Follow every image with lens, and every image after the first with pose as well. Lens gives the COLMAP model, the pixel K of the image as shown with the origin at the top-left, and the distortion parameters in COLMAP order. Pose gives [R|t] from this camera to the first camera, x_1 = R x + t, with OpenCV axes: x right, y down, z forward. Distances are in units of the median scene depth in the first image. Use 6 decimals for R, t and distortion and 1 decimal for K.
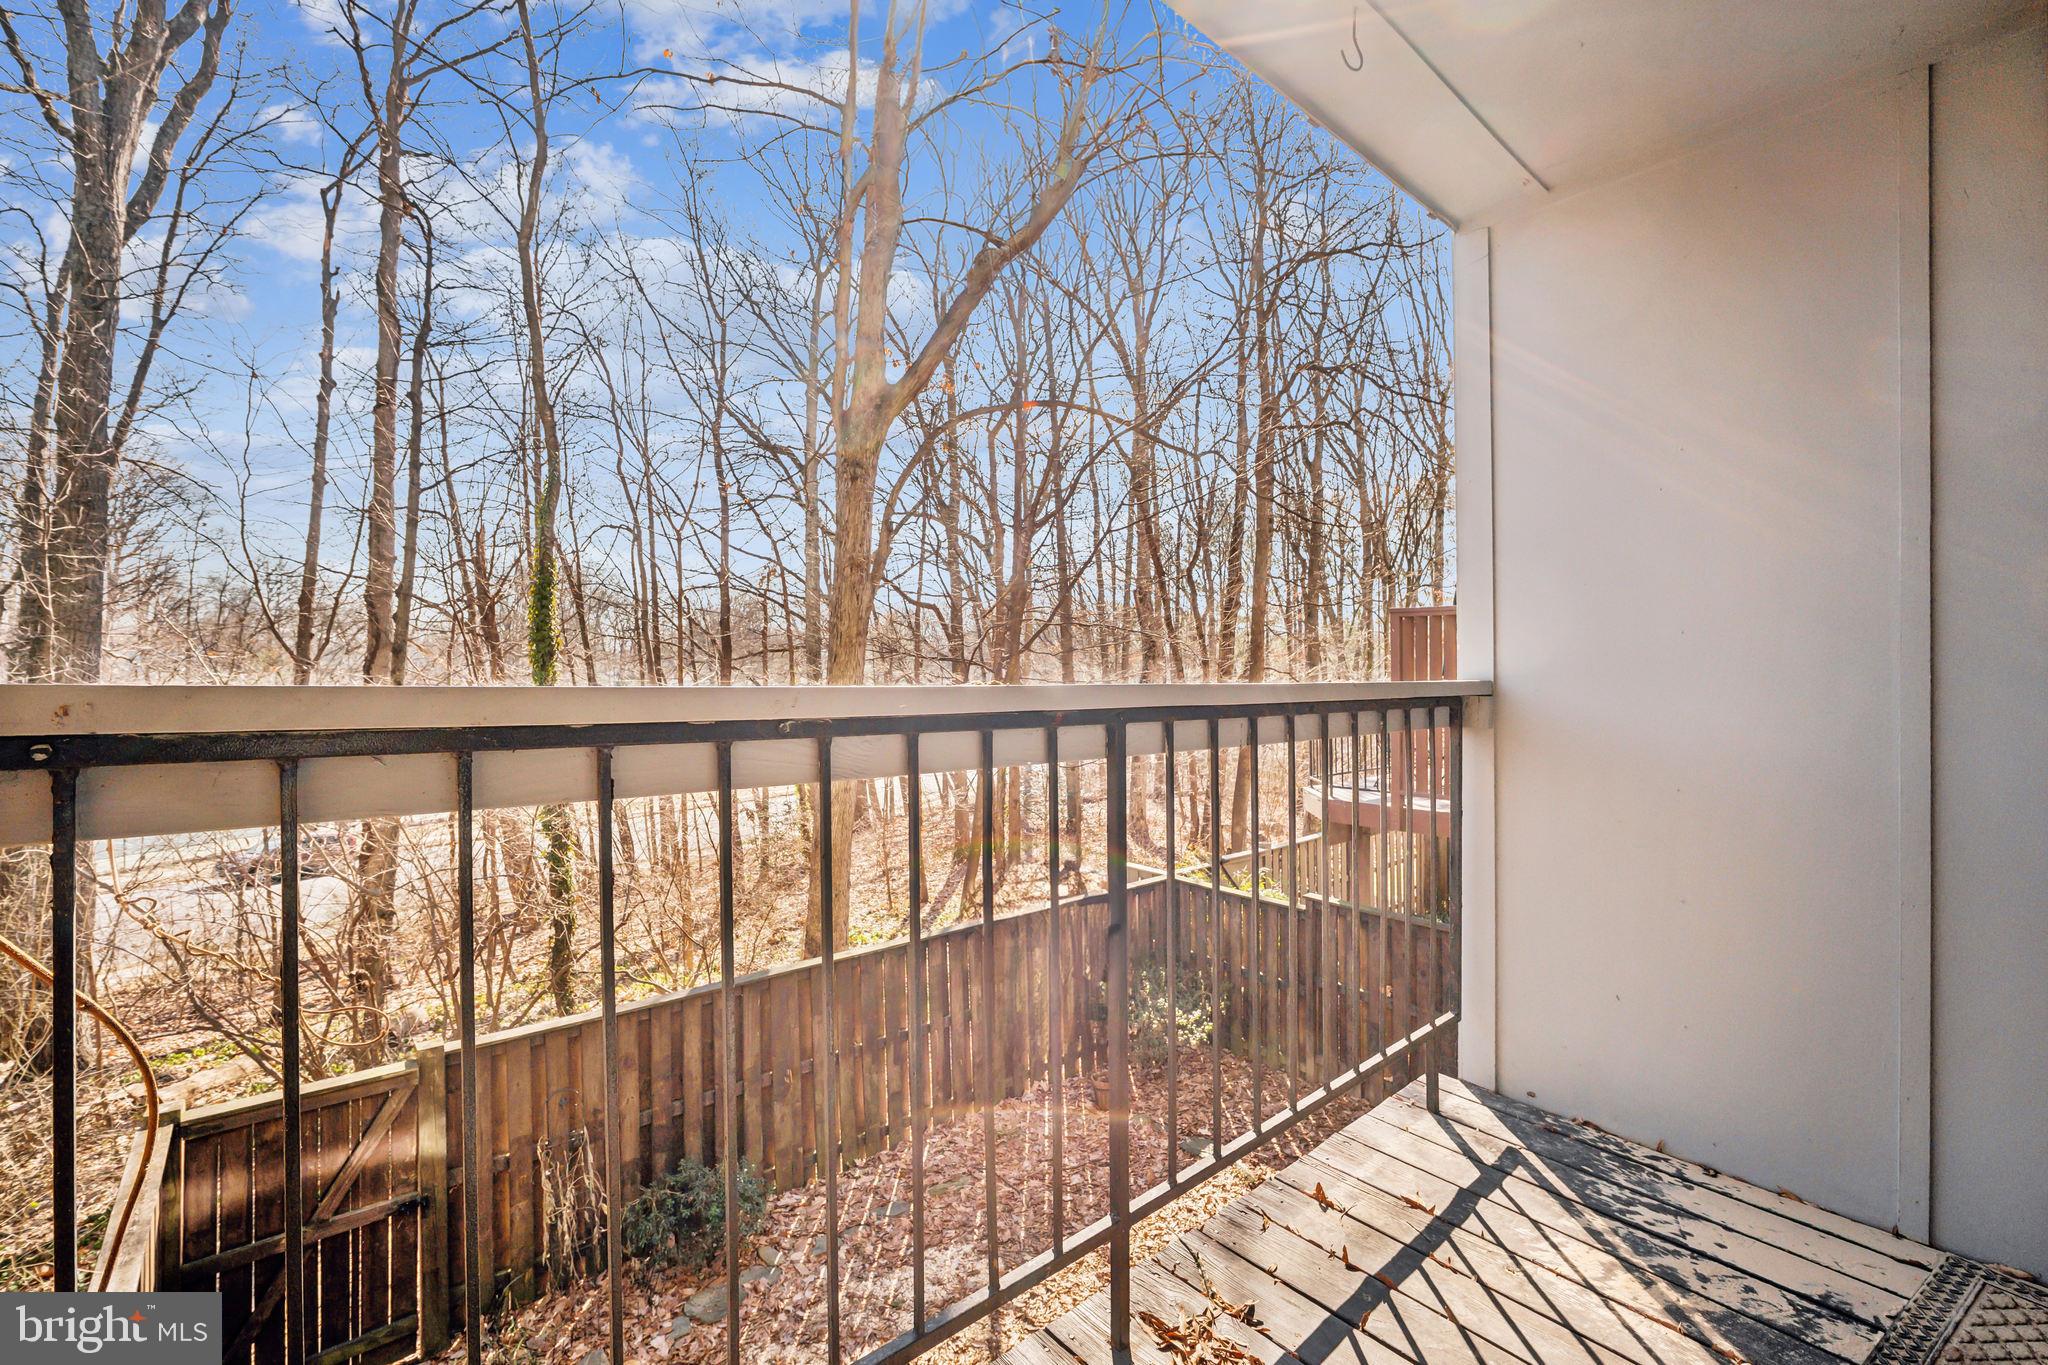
lens RADIAL K [[875.6, 0, 1018.9], [0, 875.6, 676.9], [0, 0, 1]] dist [-0.030476, 0.009975]
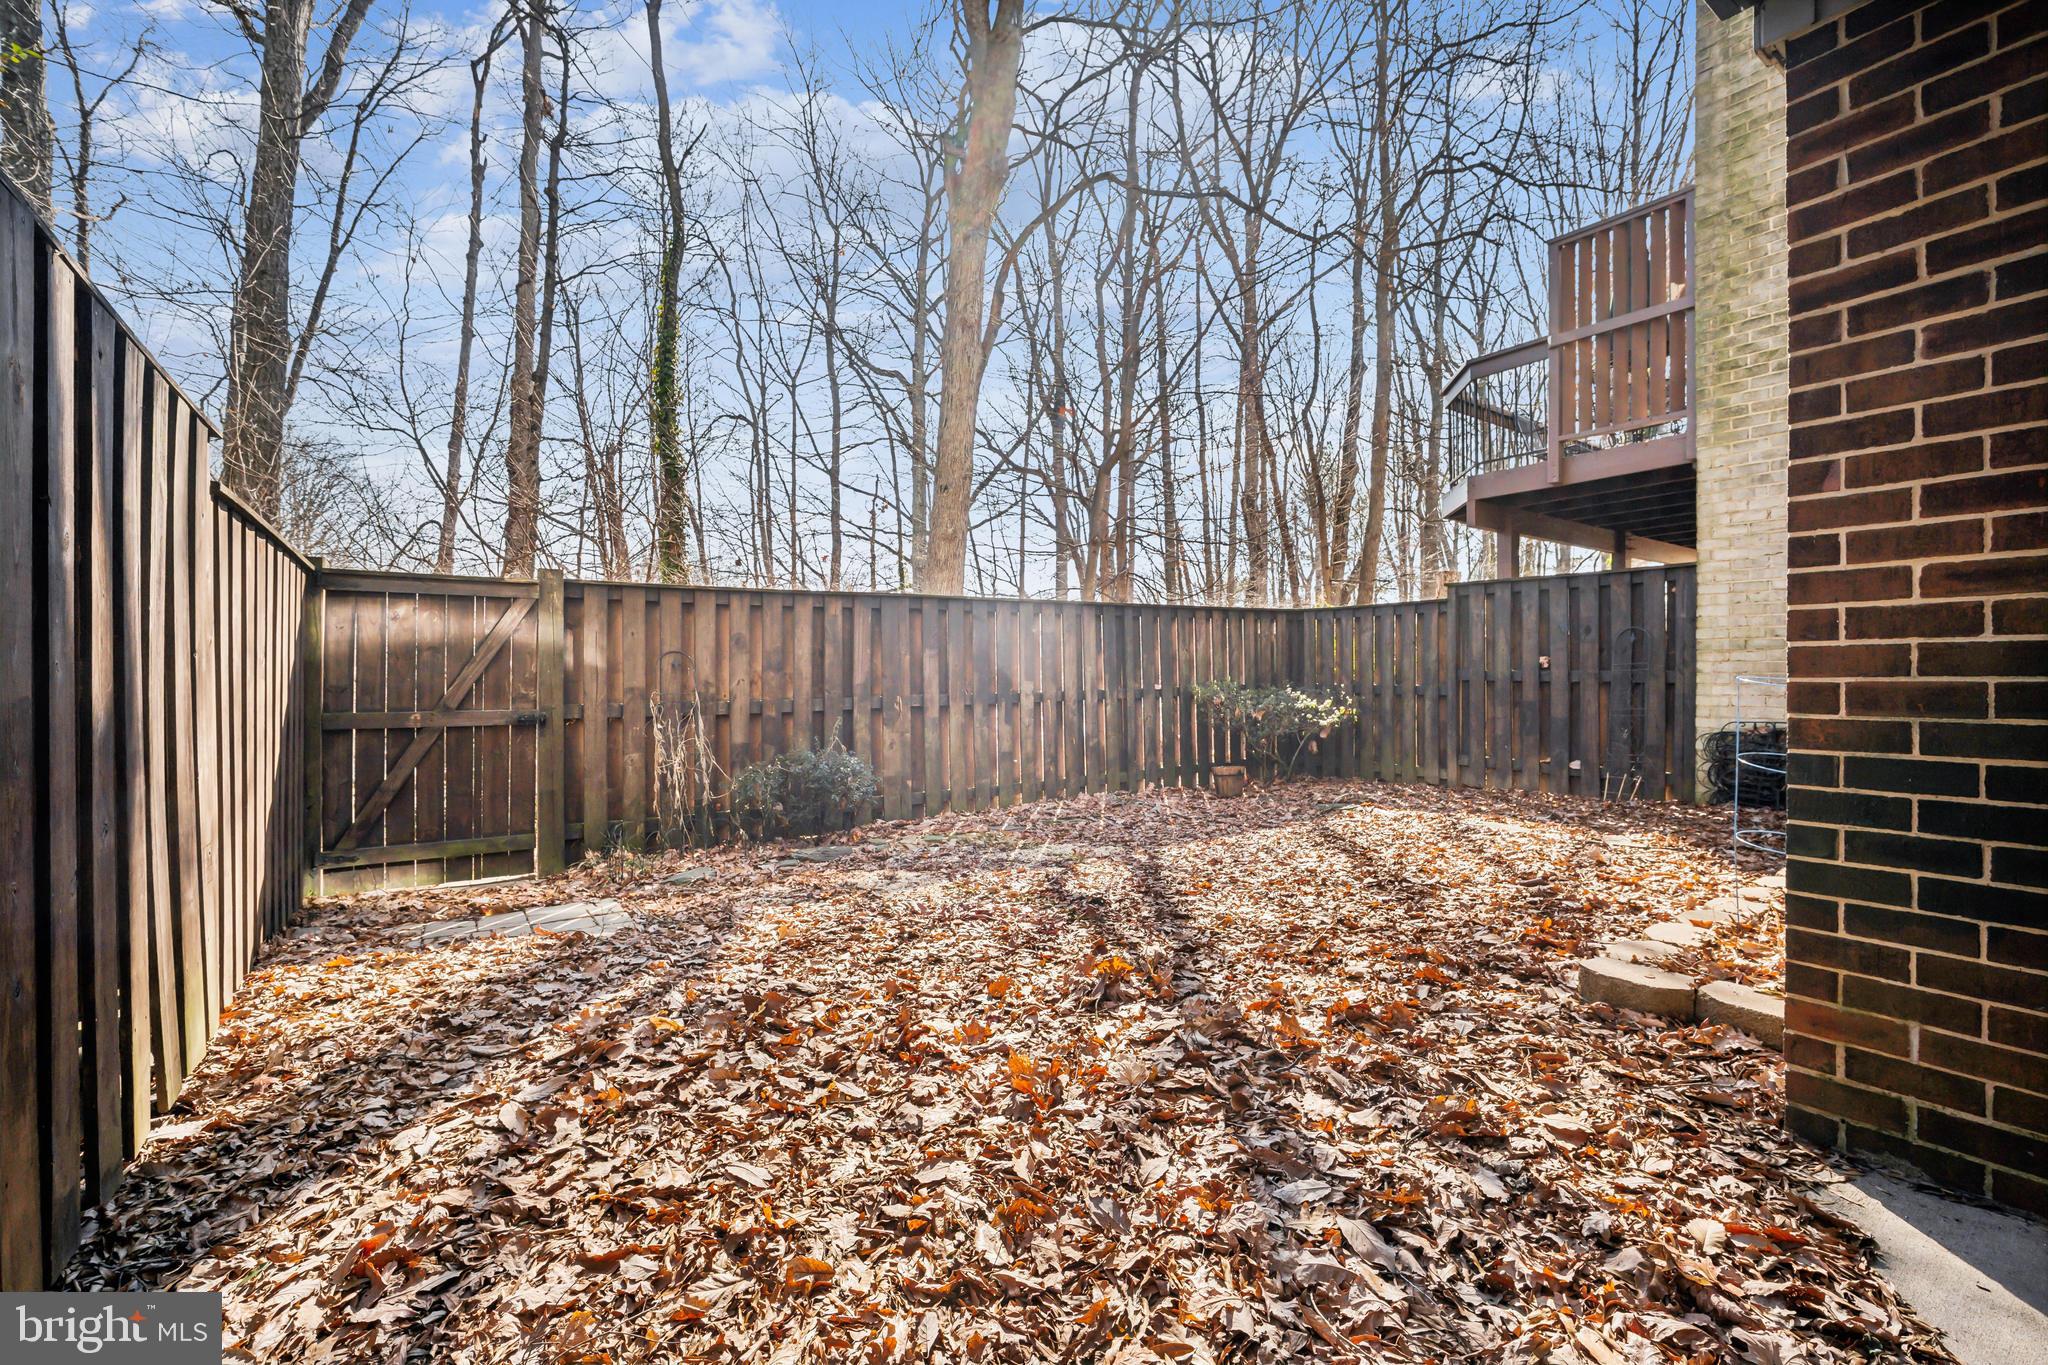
lens RADIAL K [[865.4, 0, 1024.2], [0, 865.4, 677.2], [0, 0, 1]] dist [-0.029358, 0.008387]
pose [[0.993945, -0.000250, -0.109874, -0.007059], [-0.000338, 0.999986, -0.005331, 0.206458], [0.109874, 0.005336, 0.993931, 0.022193]]
